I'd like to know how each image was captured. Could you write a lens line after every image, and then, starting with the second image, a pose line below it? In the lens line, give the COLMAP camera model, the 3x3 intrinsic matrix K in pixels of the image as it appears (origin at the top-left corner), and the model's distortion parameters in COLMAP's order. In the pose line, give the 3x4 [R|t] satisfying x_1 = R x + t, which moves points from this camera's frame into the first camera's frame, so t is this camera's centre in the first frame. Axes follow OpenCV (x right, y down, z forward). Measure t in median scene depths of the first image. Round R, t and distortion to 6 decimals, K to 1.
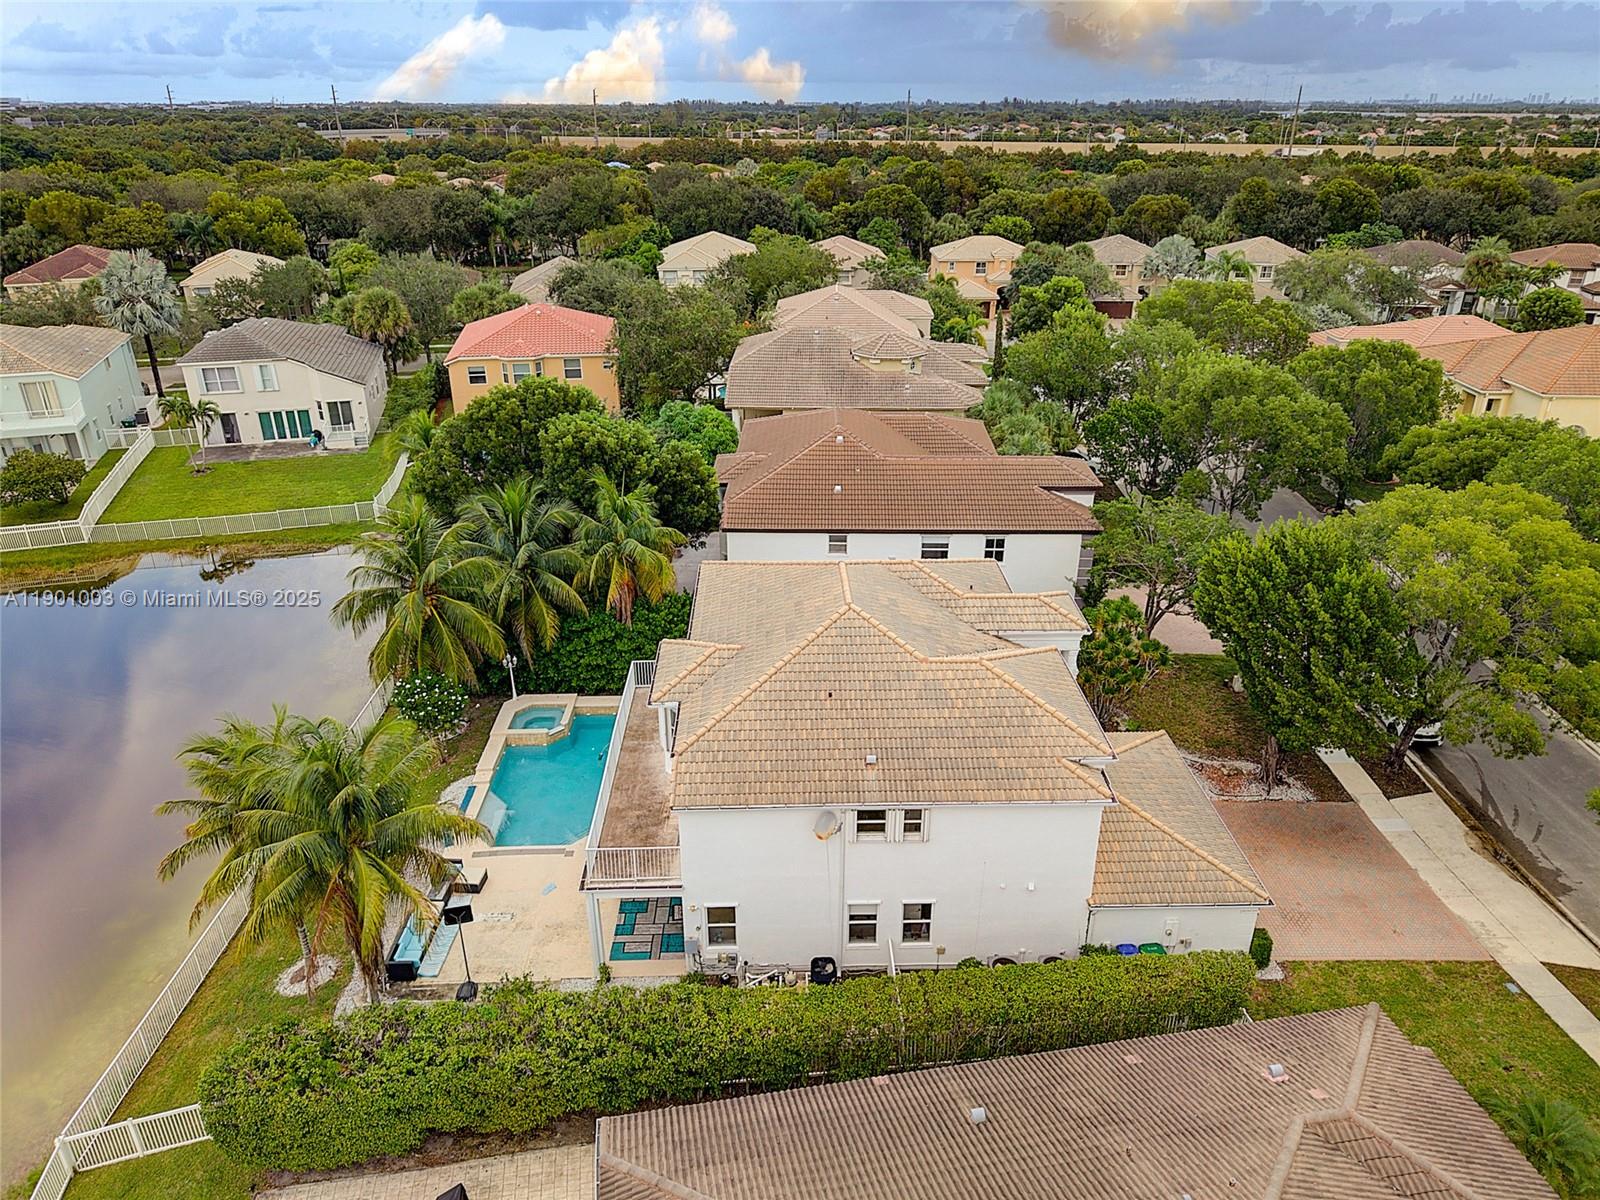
lens RADIAL K [[1084.7, 0, 802.2], [0, 1084.7, 591.4], [0, 0, 1]] dist [0.074029, -0.108471]
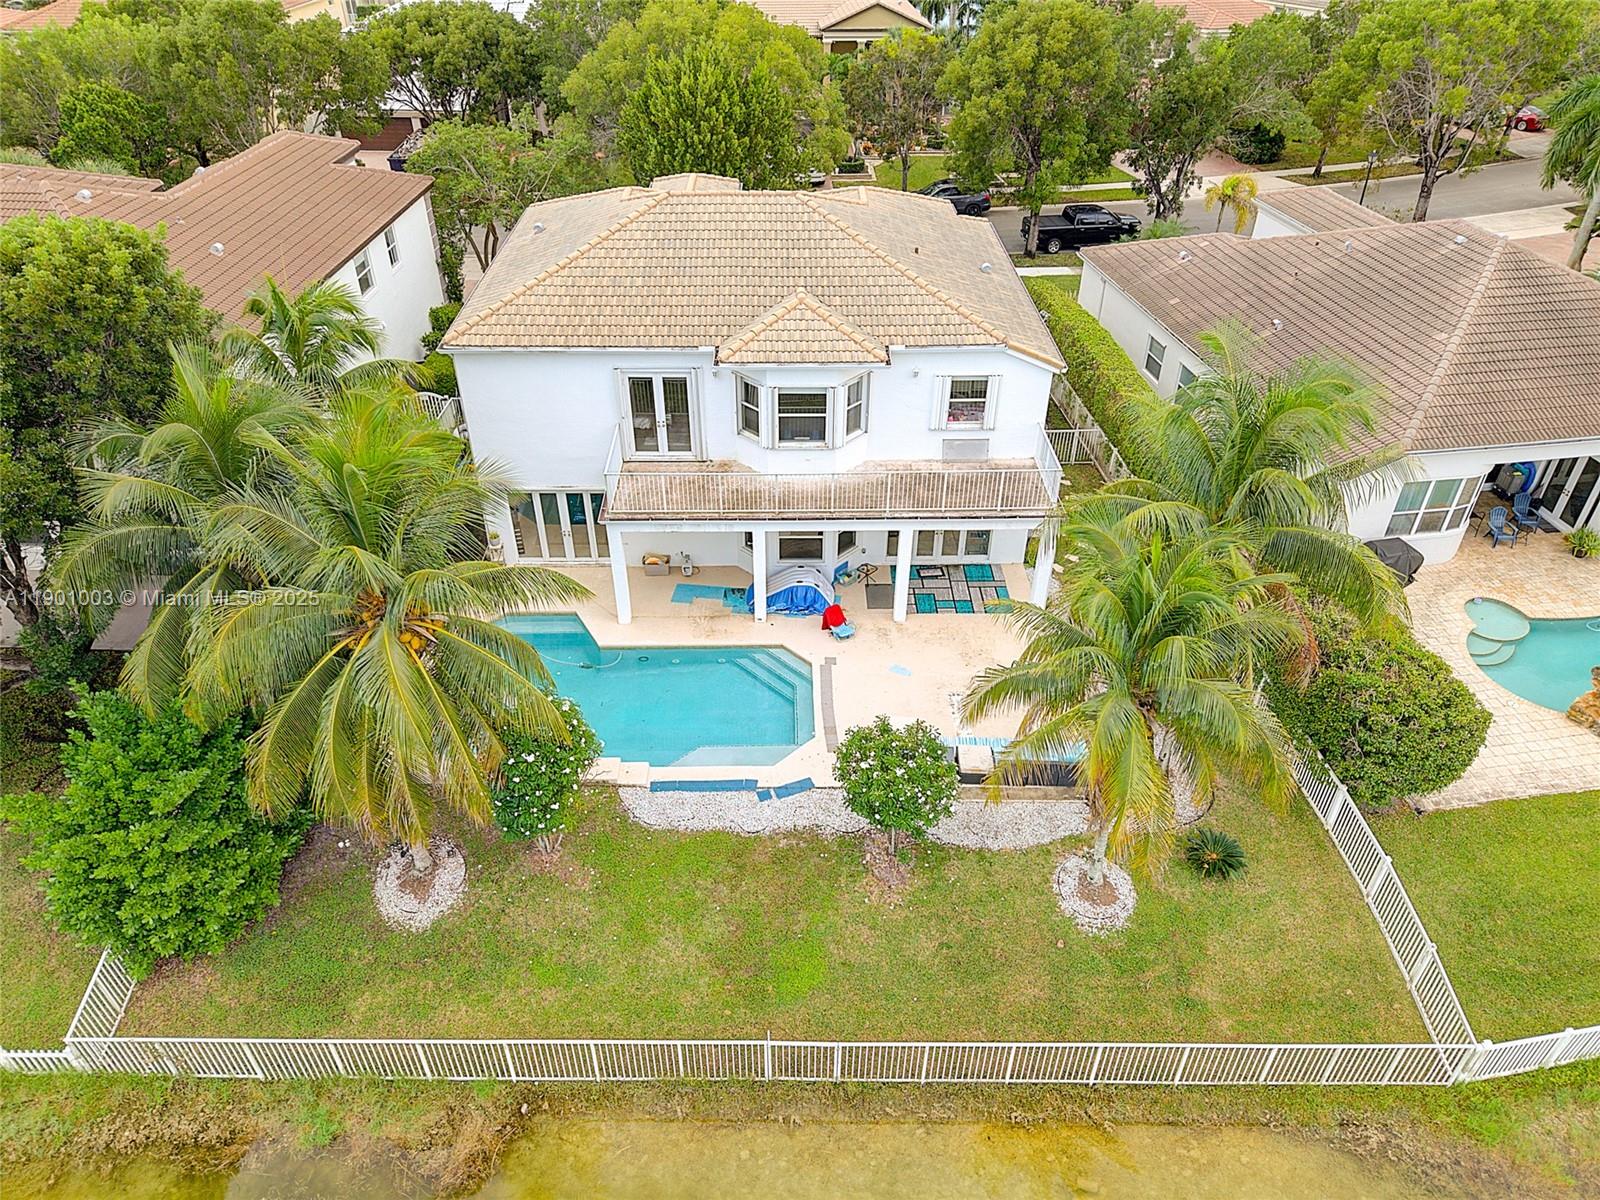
lens RADIAL K [[1051.8, 0, 802.0], [0, 1051.8, 620.9], [0, 0, 1]] dist [0.069273, -0.084310]
pose [[0.006184, -0.600307, 0.799746, -0.756554], [0.404436, 0.732933, 0.547028, -0.179976], [-0.914545, 0.320064, 0.247318, 0.808739]]
